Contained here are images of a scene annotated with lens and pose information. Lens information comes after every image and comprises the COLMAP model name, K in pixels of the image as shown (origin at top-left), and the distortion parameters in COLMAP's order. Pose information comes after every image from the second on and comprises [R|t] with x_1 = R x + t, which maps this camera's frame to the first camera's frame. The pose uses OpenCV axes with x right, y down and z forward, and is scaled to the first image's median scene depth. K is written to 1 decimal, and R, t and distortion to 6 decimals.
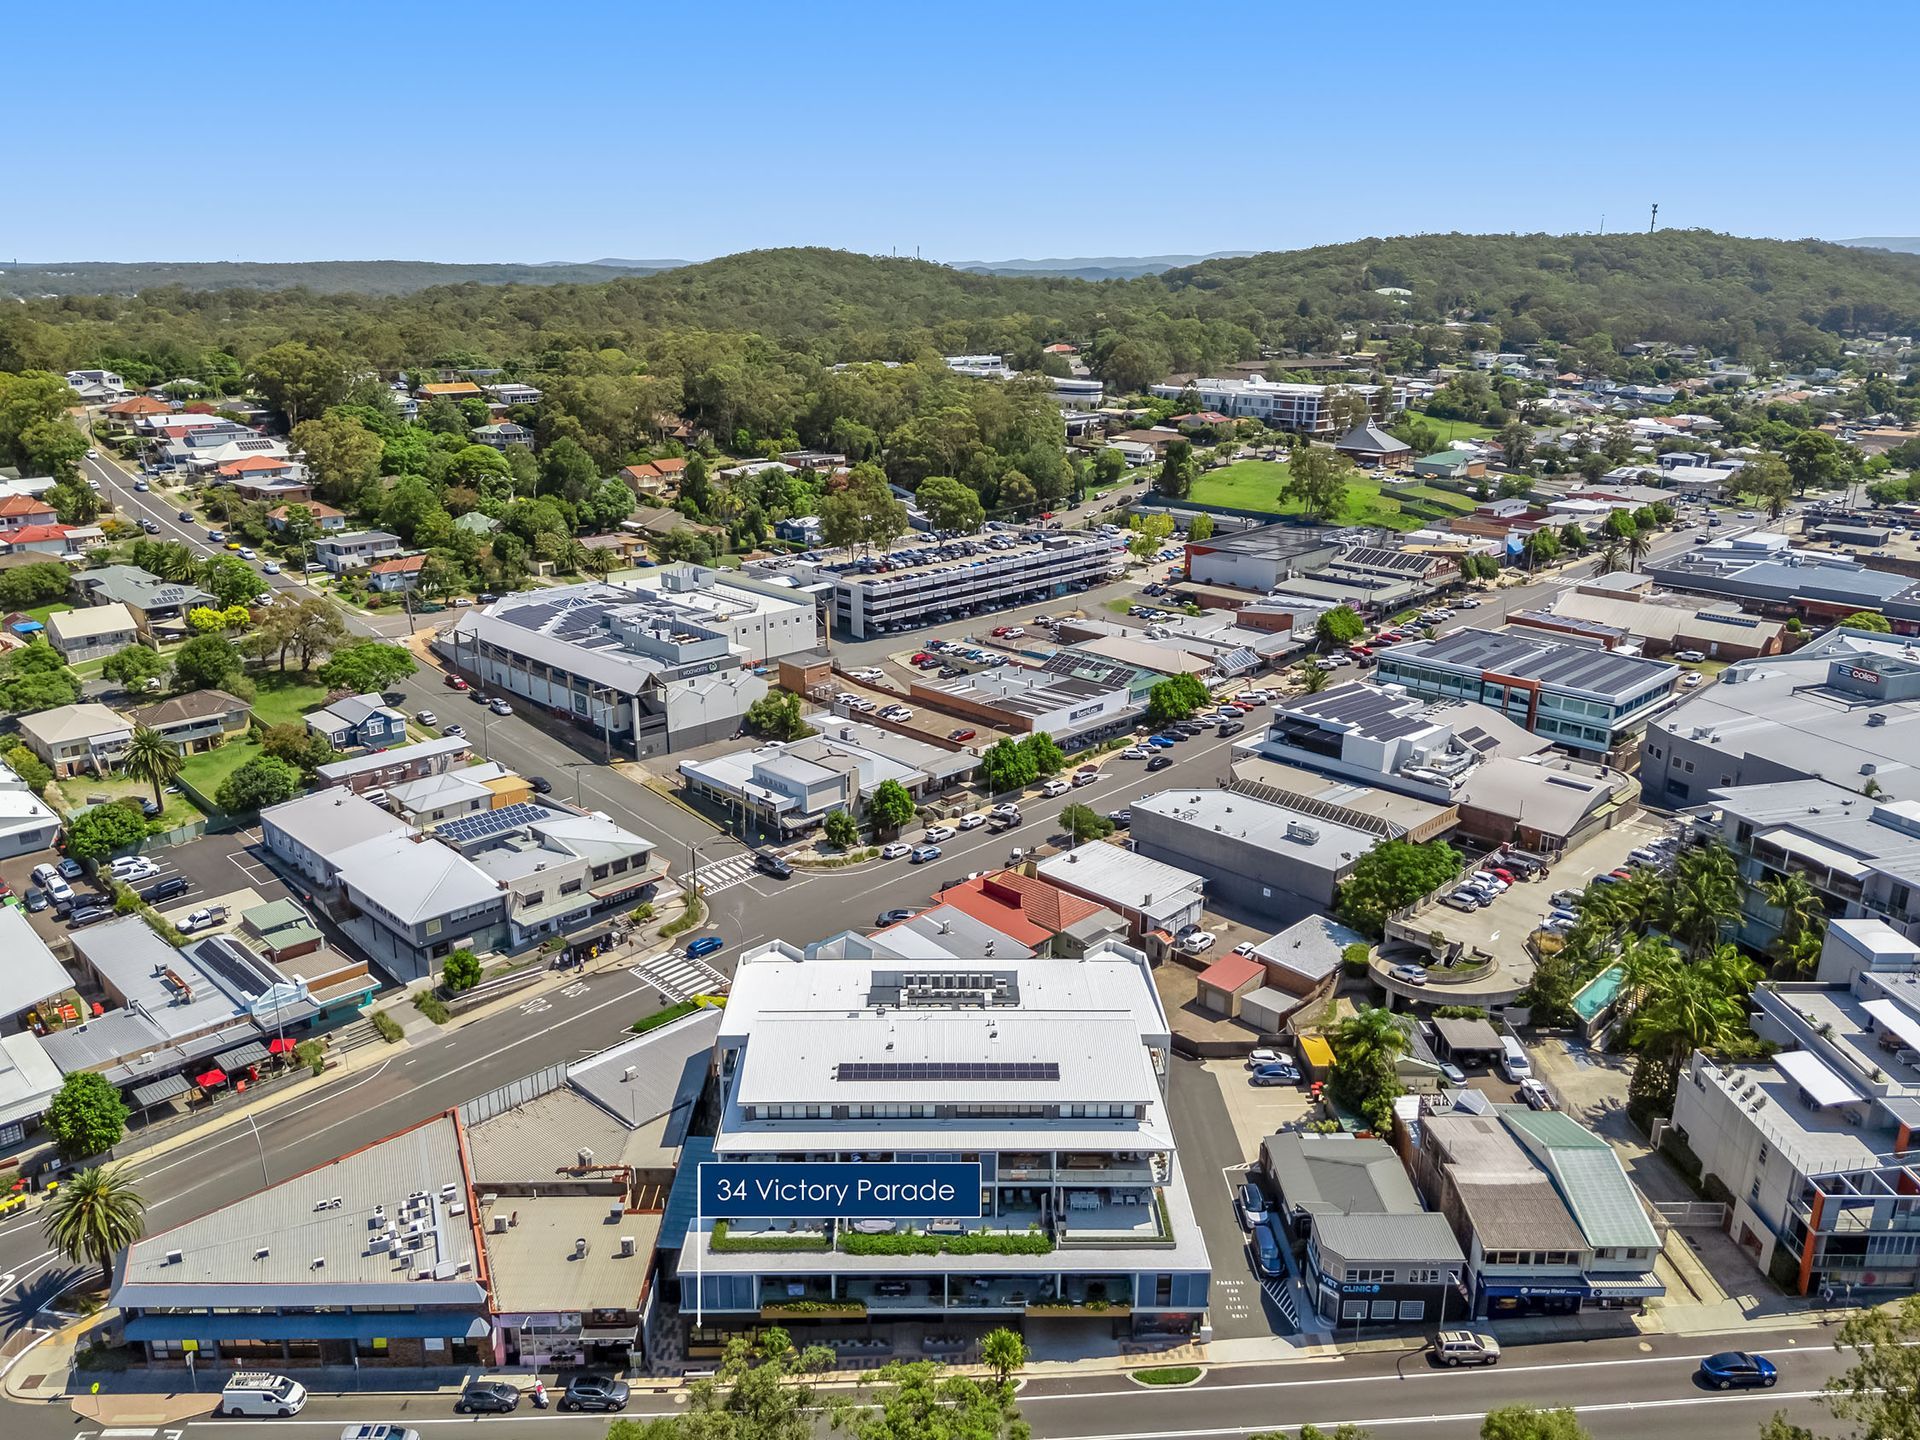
lens RADIAL K [[1401.3, 0, 960.0], [0, 1401.3, 720.0], [0, 0, 1]] dist [0.058515, 0.000209]
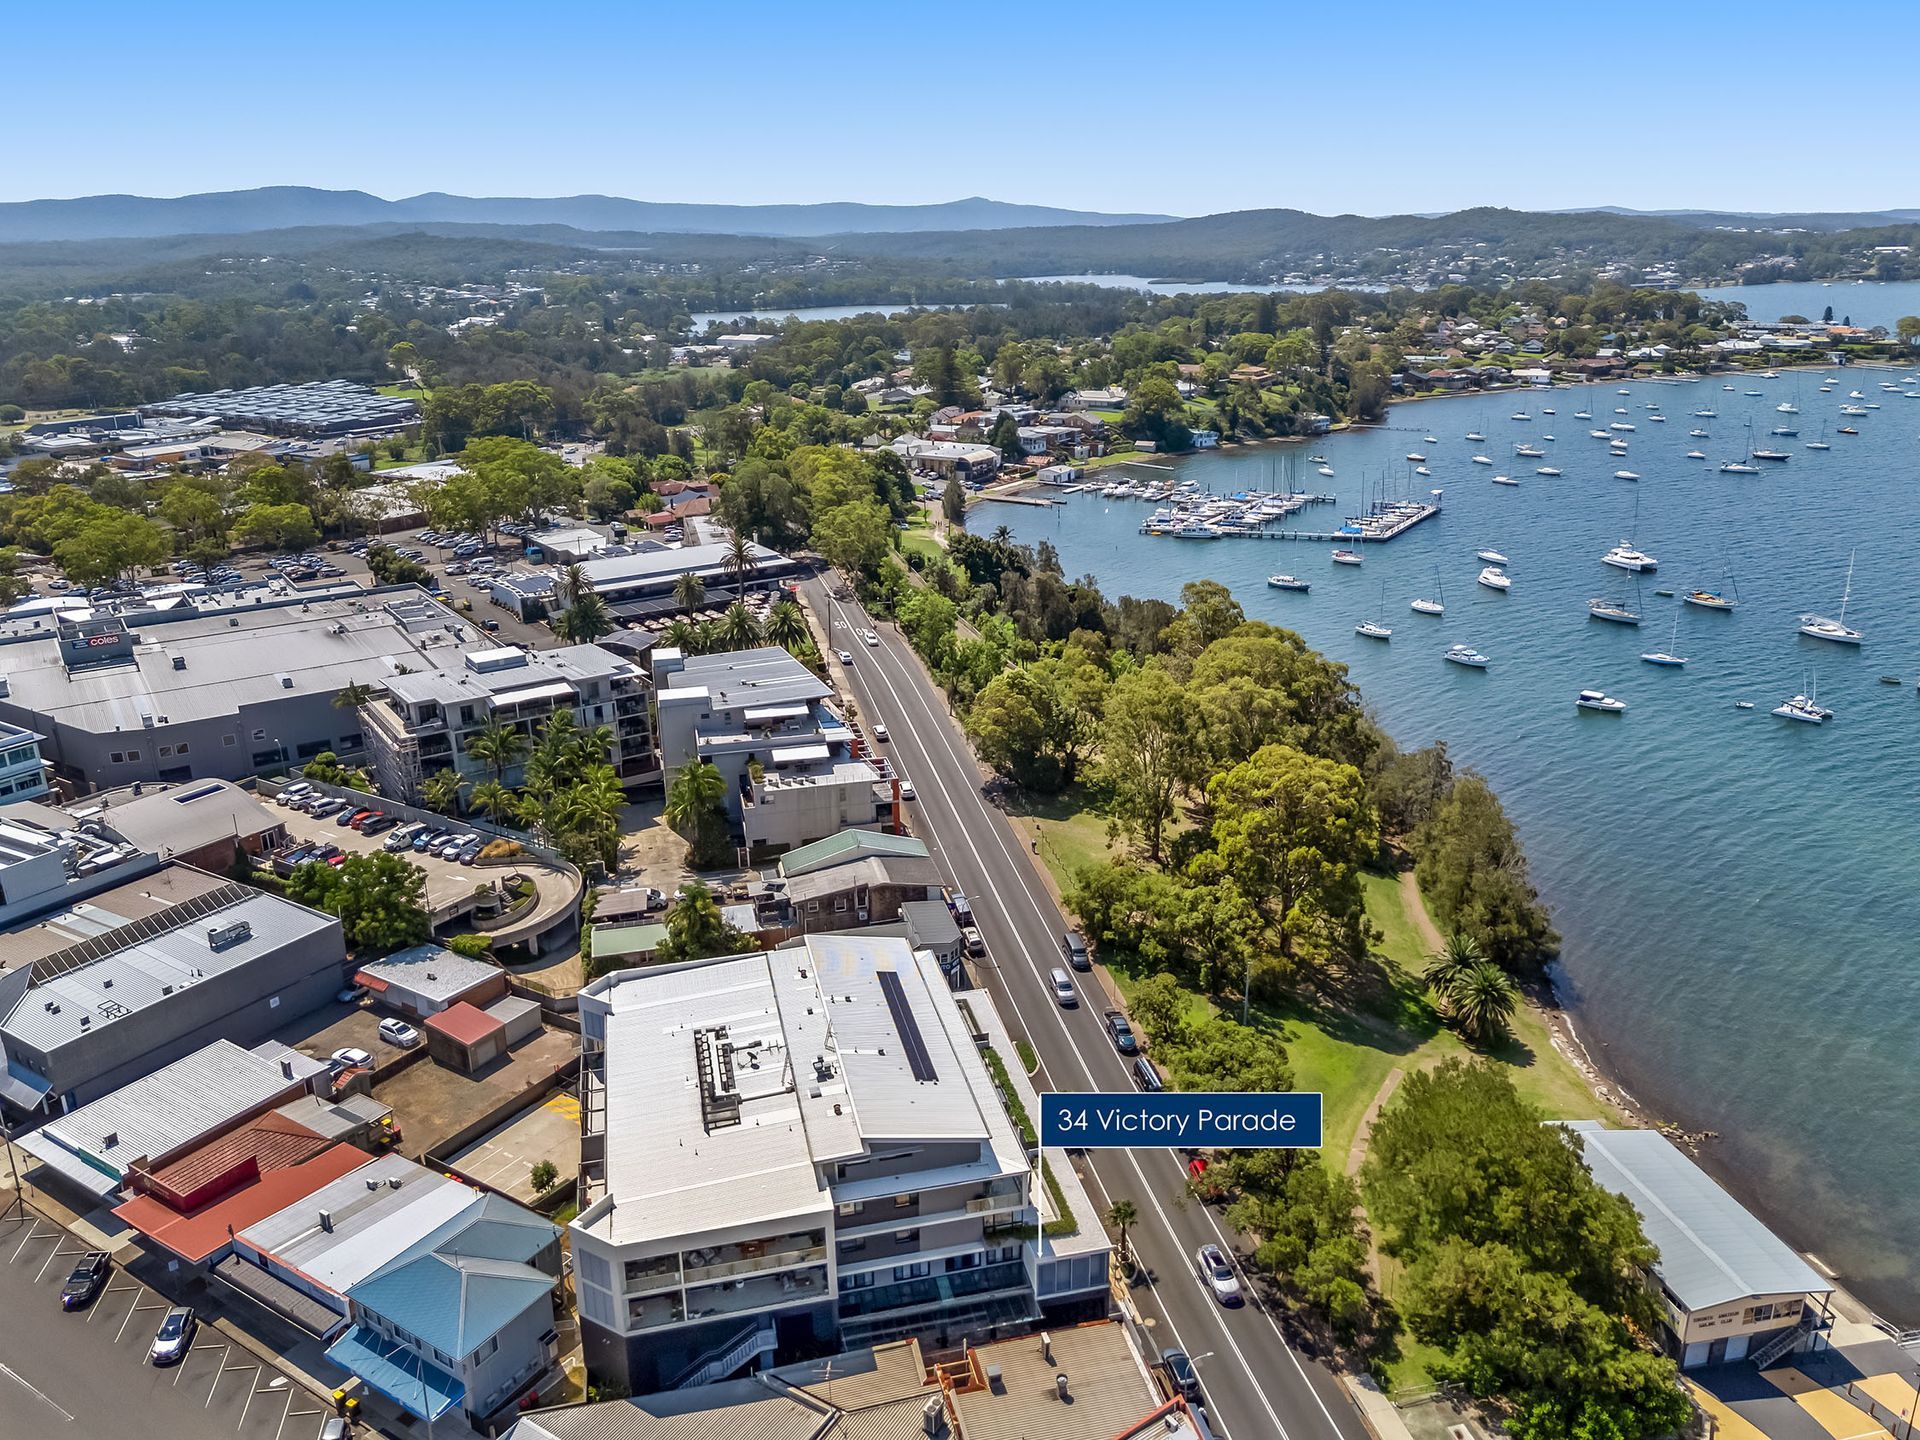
lens RADIAL K [[1401.3, 0, 960.0], [0, 1401.3, 720.0], [0, 0, 1]] dist [0.058515, 0.000209]
pose [[-0.219828, -0.313924, 0.923649, -0.604525], [0.314658, 0.873388, 0.371730, -0.211815], [-0.923399, 0.372350, -0.093217, 0.654555]]
